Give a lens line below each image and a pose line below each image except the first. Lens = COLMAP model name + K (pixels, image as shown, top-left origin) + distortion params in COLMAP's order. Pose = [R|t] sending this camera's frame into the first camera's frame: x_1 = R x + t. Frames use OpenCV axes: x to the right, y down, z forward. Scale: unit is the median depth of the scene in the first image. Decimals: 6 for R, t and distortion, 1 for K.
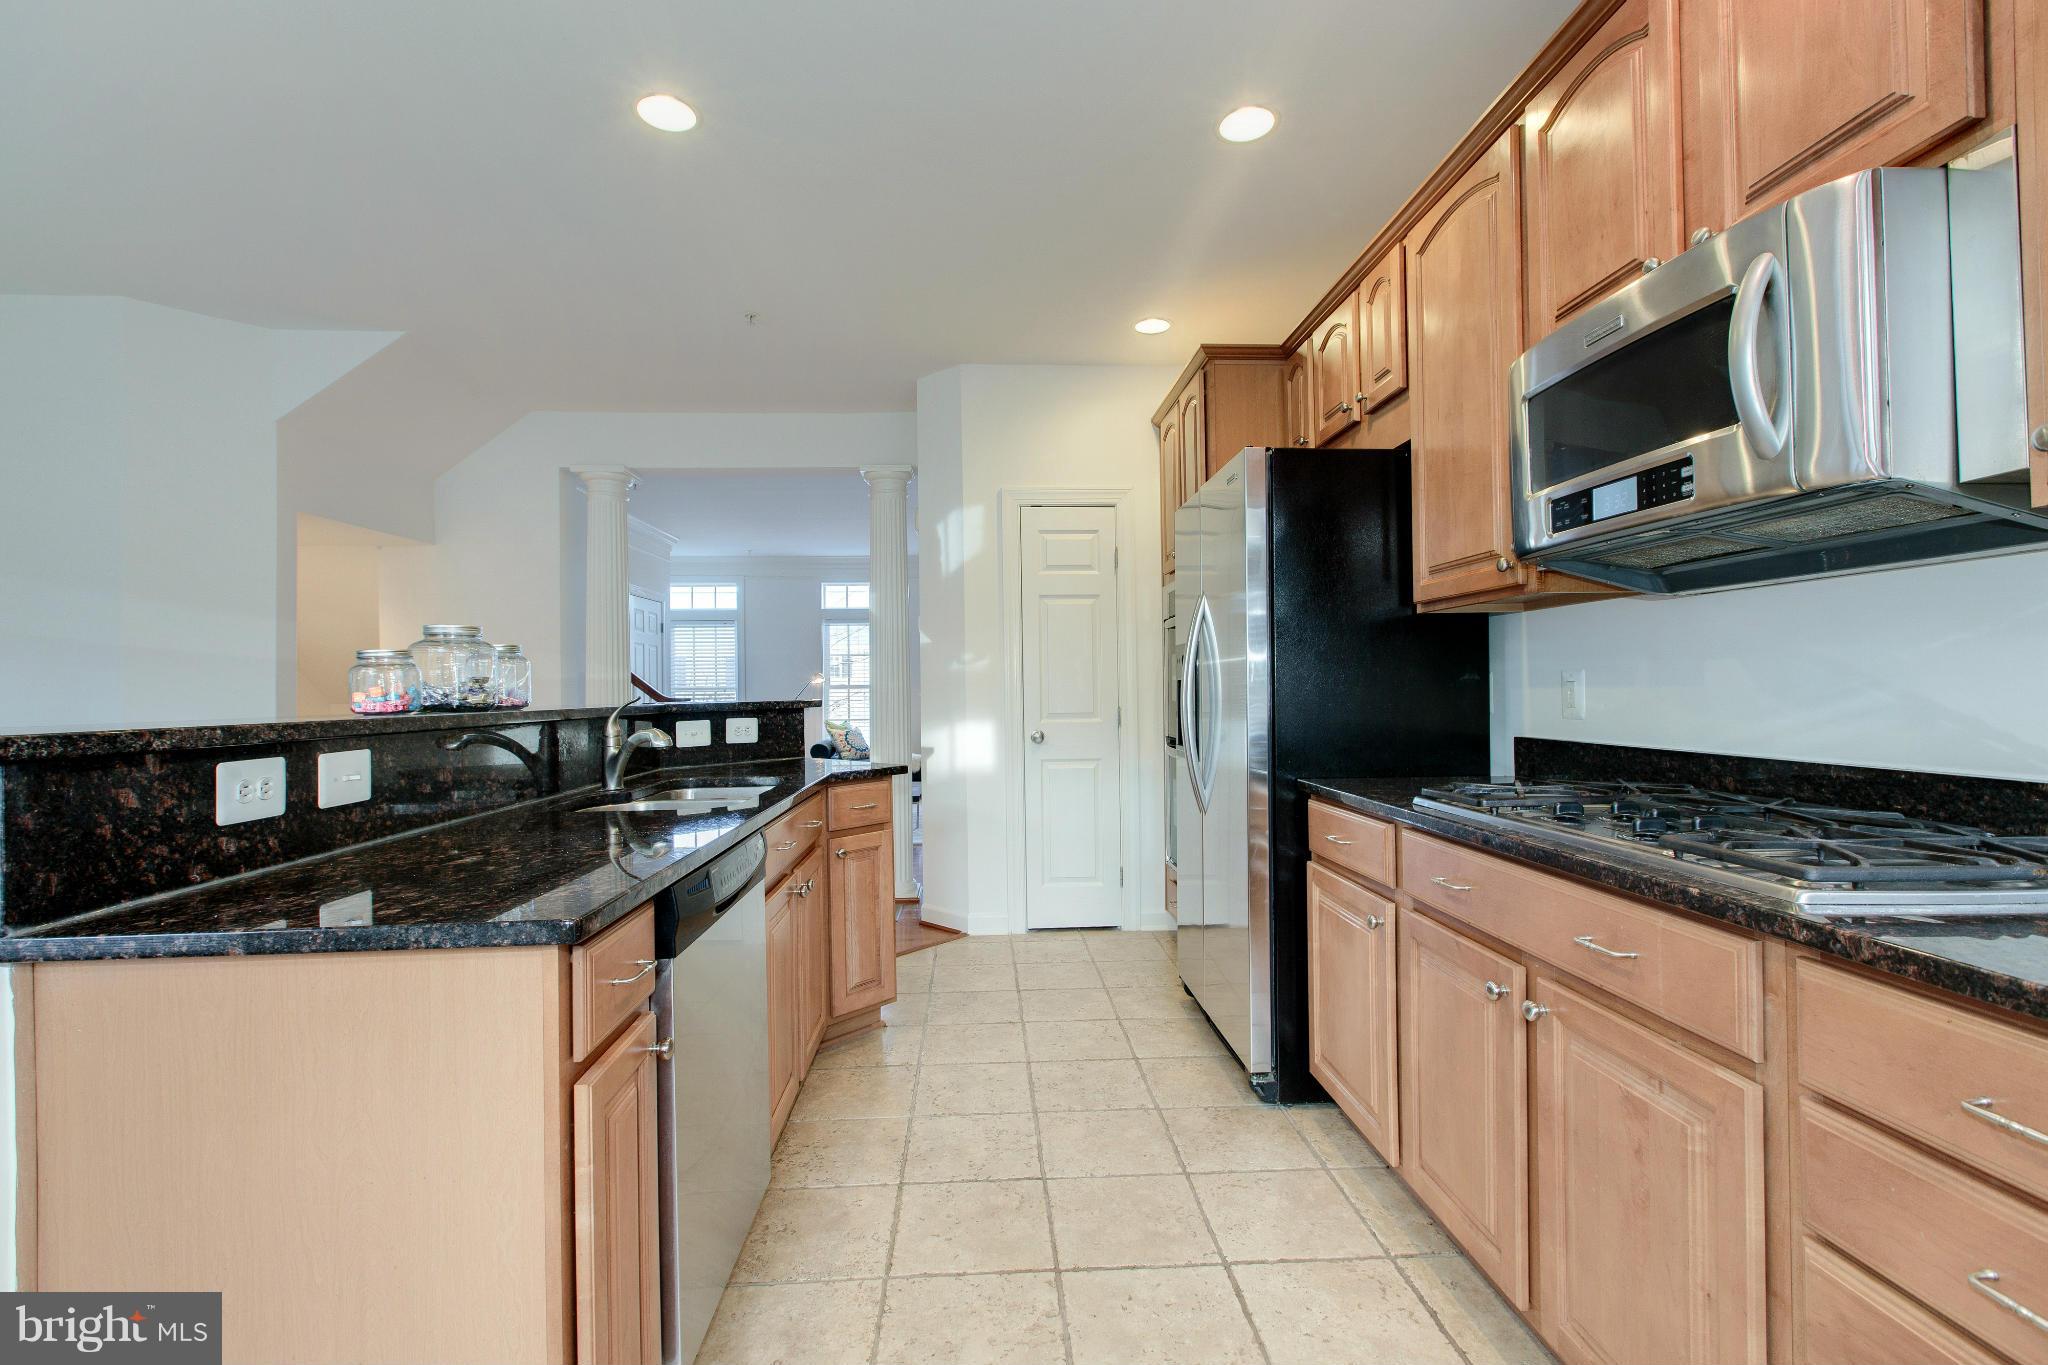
lens RADIAL K [[898.9, 0, 1024.0], [0, 898.9, 682.5], [0, 0, 1]] dist [0.000761, -0.000154]
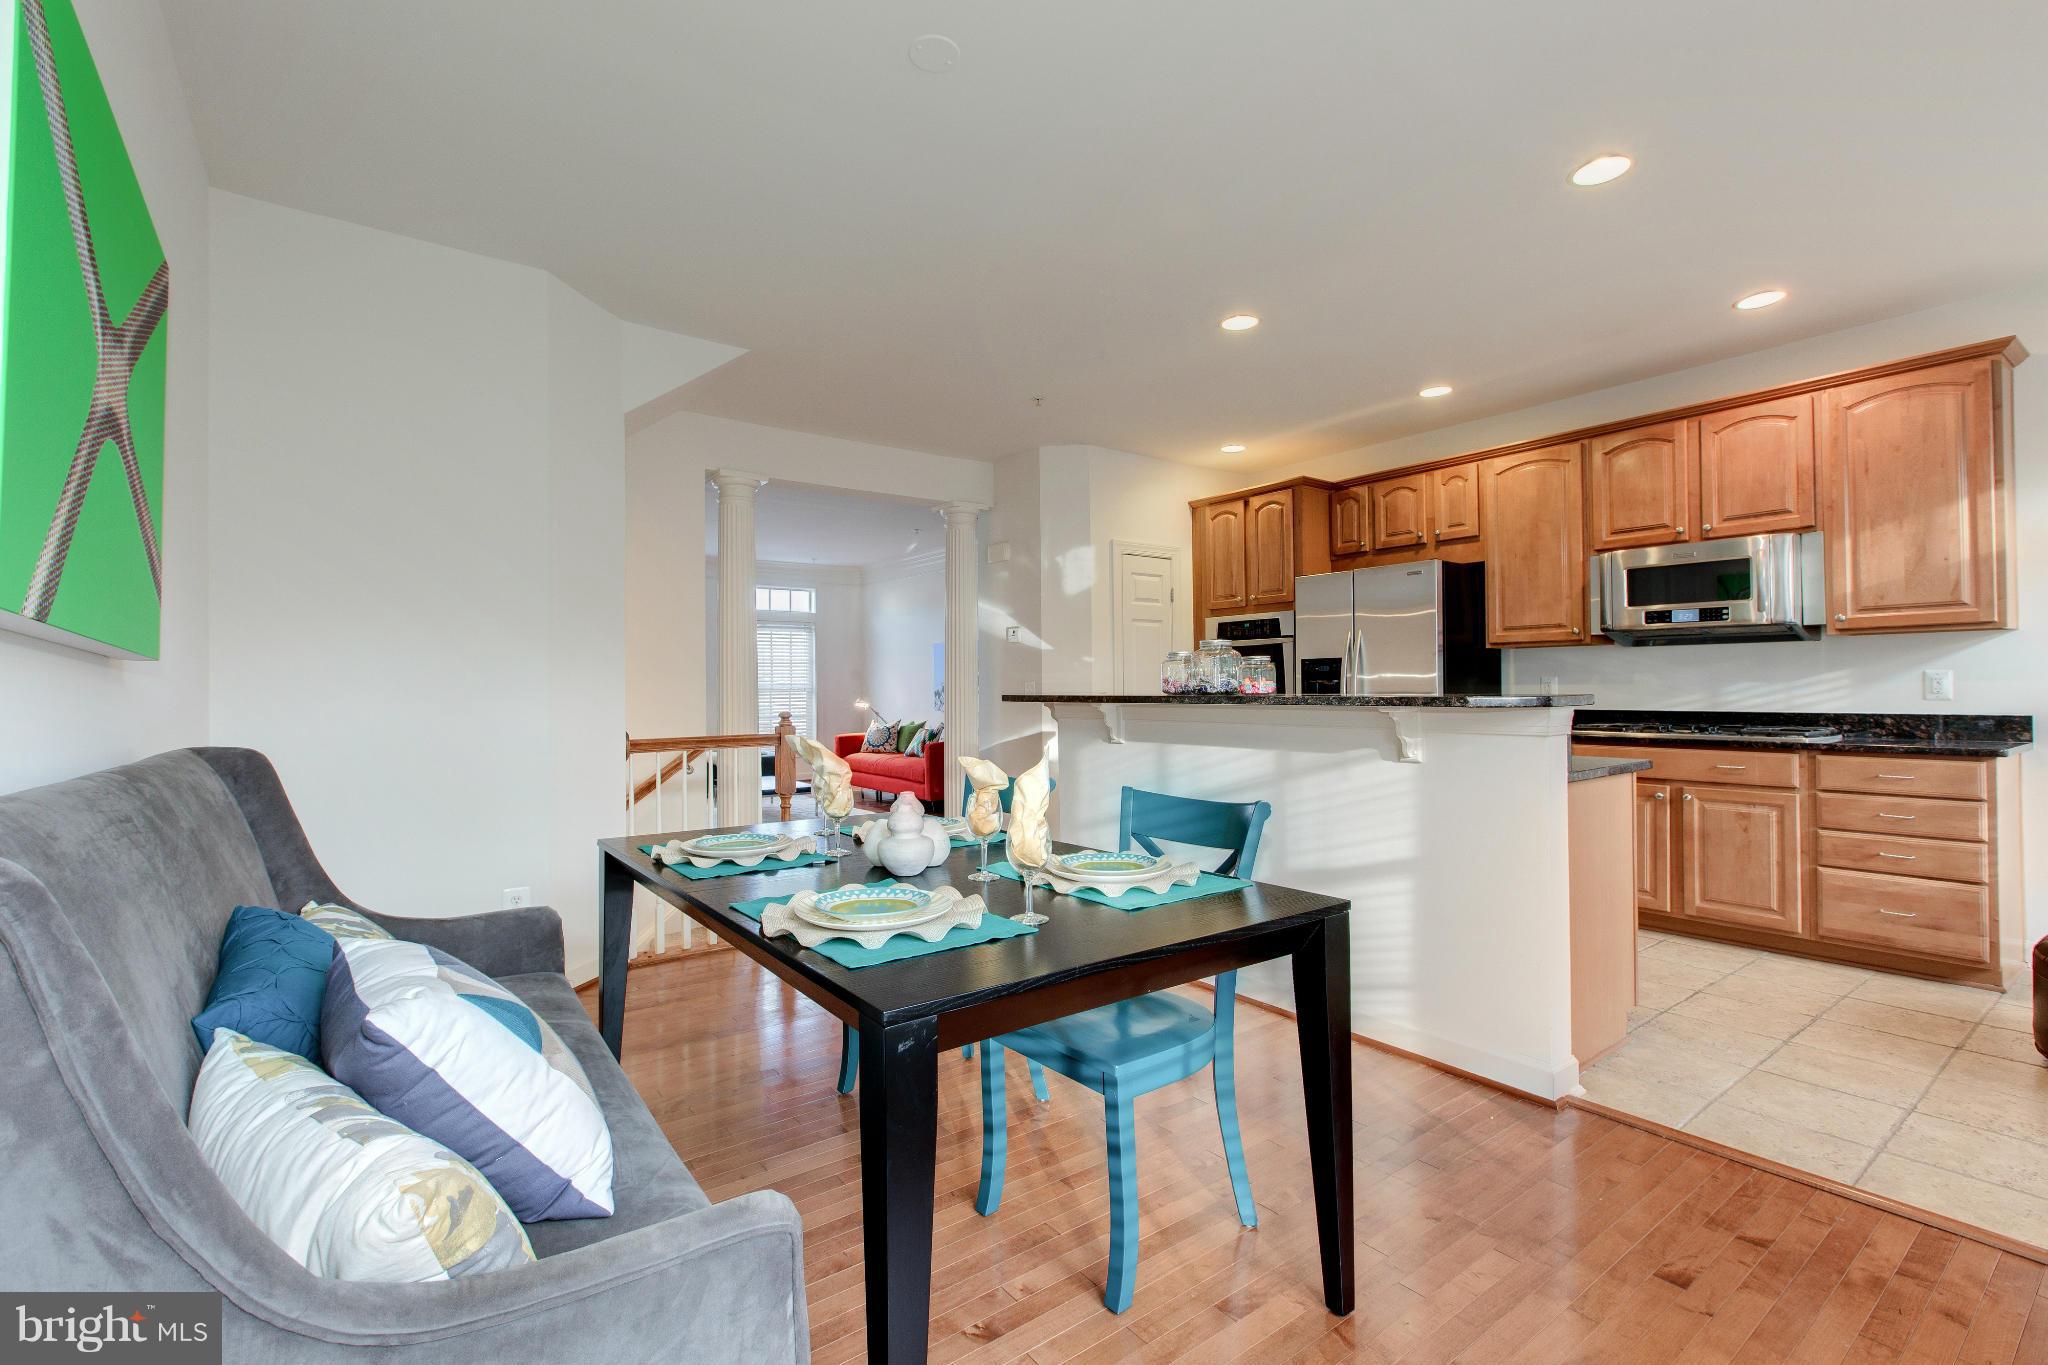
lens RADIAL K [[905.2, 0, 1018.7], [0, 905.2, 679.9], [0, 0, 1]] dist [0.002040, -0.001492]
pose [[0.834882, 0.010150, 0.550335, -1.696979], [-0.005342, 0.999932, -0.010339, 0.022844], [-0.550402, 0.005692, 0.834880, -0.134756]]
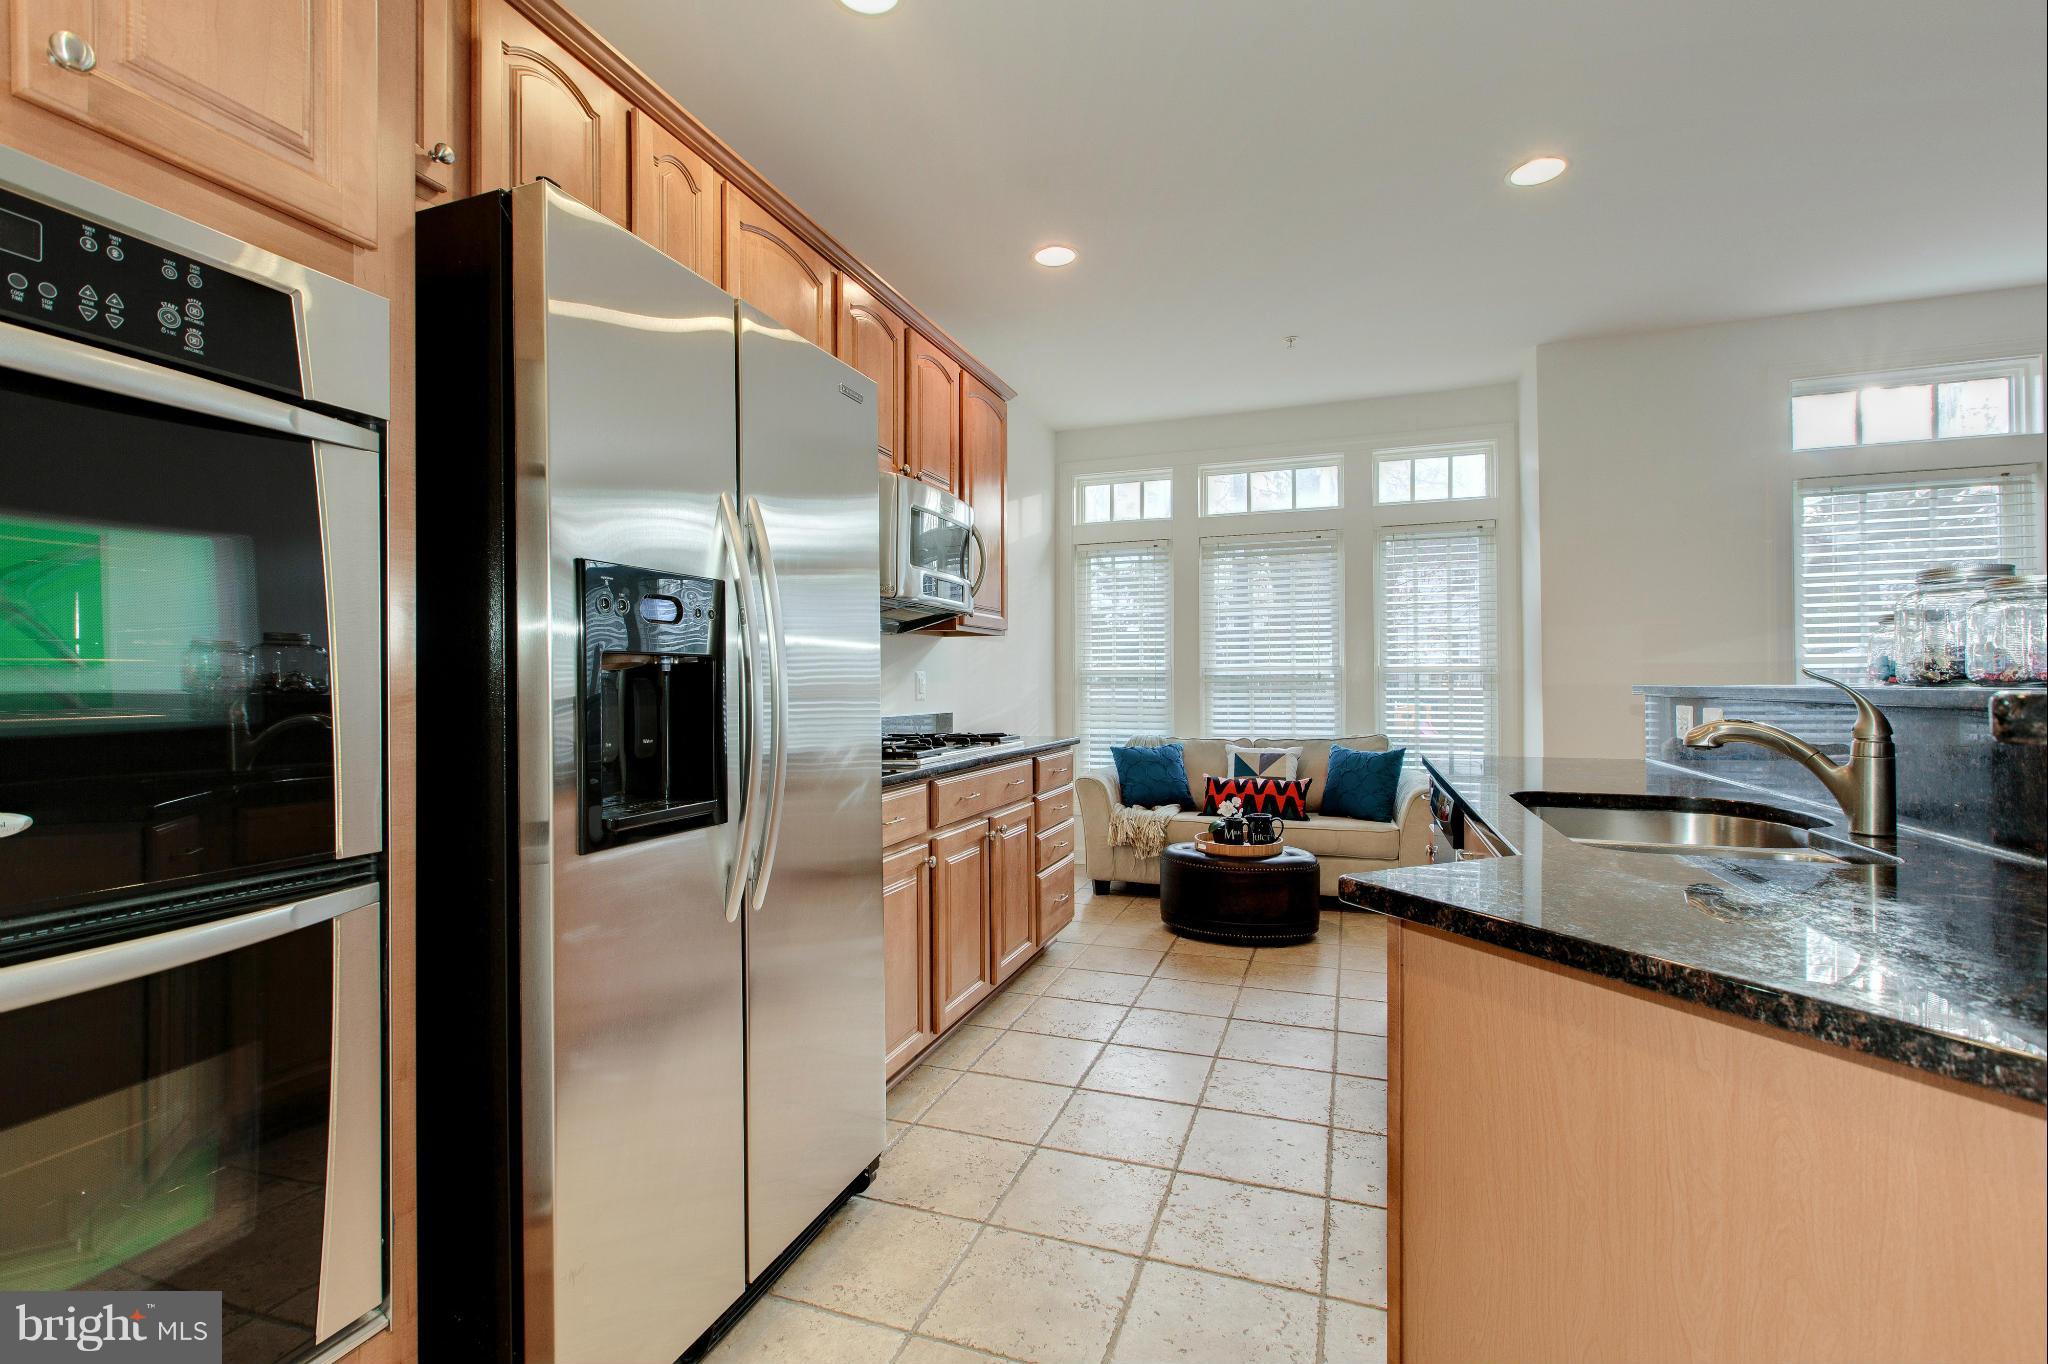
lens RADIAL K [[905.2, 0, 1018.7], [0, 905.2, 679.4], [0, 0, 1]] dist [0.002040, -0.001492]
pose [[-0.918398, 0.019196, 0.395192, -0.207439], [0.014439, 0.999783, -0.015008, 0.022977], [-0.395395, -0.008077, -0.918476, 1.844082]]
